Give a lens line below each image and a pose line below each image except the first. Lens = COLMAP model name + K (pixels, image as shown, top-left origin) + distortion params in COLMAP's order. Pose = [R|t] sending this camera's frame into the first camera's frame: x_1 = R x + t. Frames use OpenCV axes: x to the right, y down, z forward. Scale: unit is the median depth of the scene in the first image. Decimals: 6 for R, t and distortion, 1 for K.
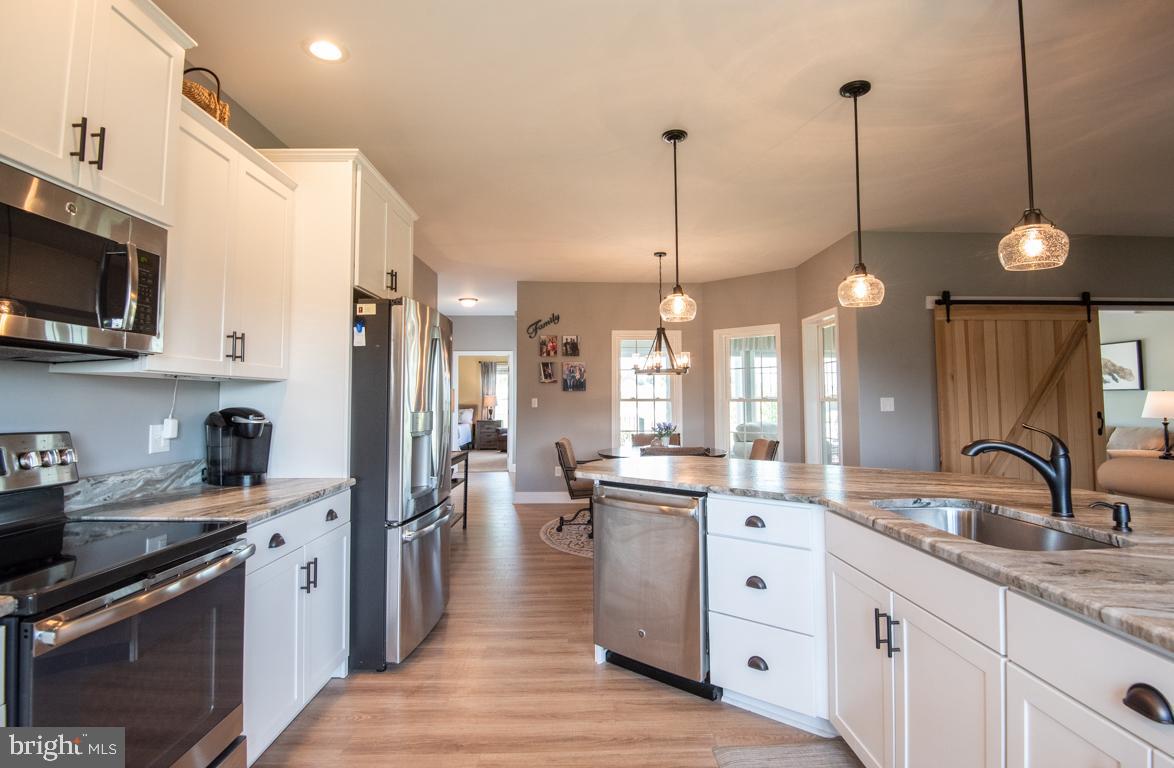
lens RADIAL K [[581.0, 0, 609.7], [0, 581.0, 366.0], [0, 0, 1]] dist [-0.001135, -0.028908]
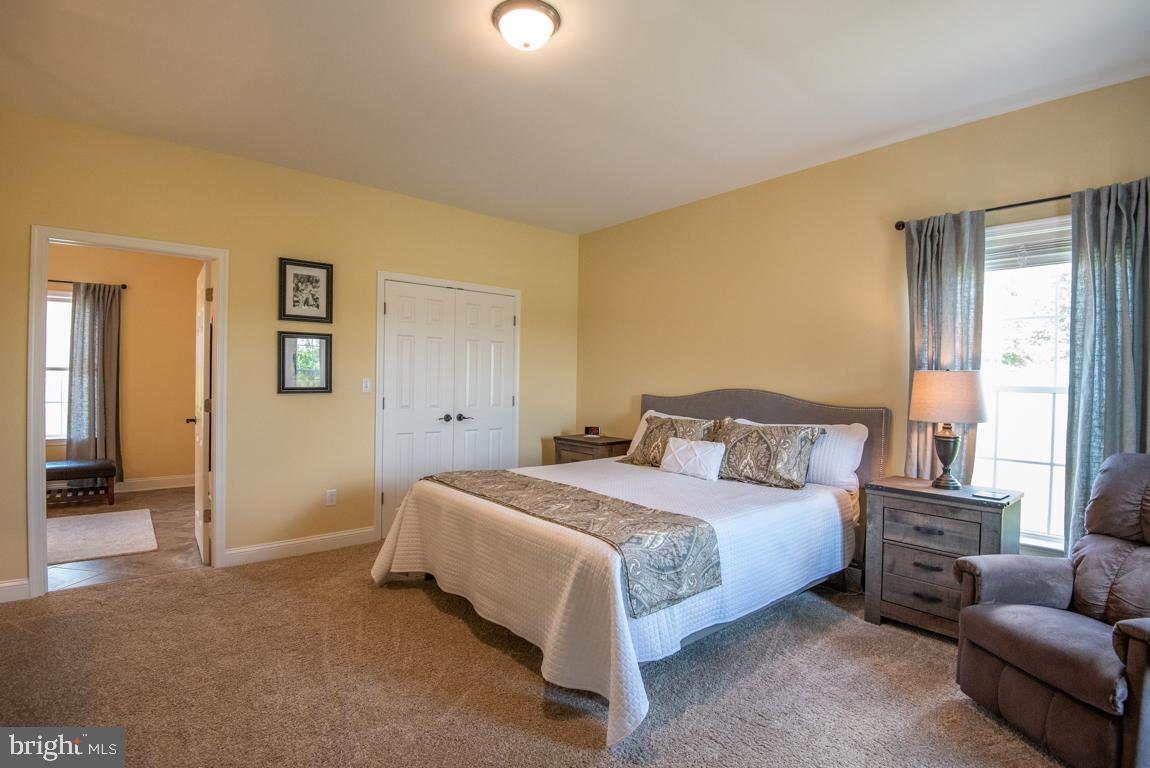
lens RADIAL K [[532.4, 0, 570.8], [0, 532.4, 383.1], [0, 0, 1]] dist [-0.013639, -0.019653]
pose [[0.616155, 0.018627, -0.787404, -0.340412], [0.027134, 0.998625, 0.044856, 0.105960], [0.787157, -0.049003, 0.614803, 1.890642]]
